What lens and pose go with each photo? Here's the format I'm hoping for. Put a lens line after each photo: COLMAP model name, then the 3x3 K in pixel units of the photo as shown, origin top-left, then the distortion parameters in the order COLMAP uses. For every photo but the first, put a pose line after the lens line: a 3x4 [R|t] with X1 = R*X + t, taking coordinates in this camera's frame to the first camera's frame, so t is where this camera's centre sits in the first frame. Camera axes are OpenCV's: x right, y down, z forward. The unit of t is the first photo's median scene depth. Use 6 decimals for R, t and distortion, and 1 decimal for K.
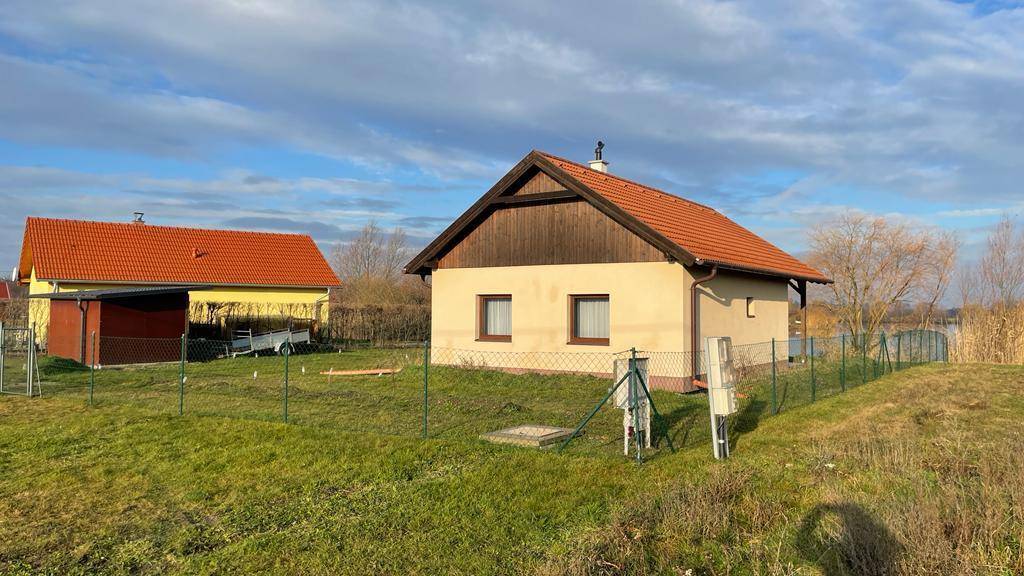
lens RADIAL K [[761.5, 0, 515.7], [0, 761.5, 263.7], [0, 0, 1]] dist [0.075923, -0.096390]
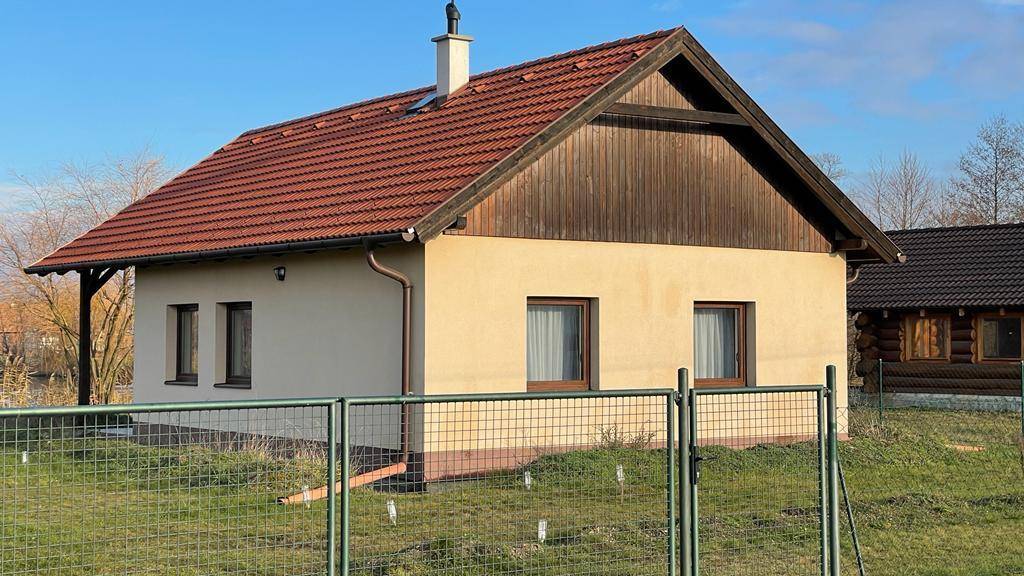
lens RADIAL K [[1541.6, 0, 481.8], [0, 1541.6, 244.4], [0, 0, 1]] dist [0.075758, 0.054699]
pose [[0.378960, 0.052374, 0.923930, -0.981407], [-0.052097, 0.998021, -0.035206, 0.045361], [-0.923946, -0.034793, 0.380938, 0.694024]]
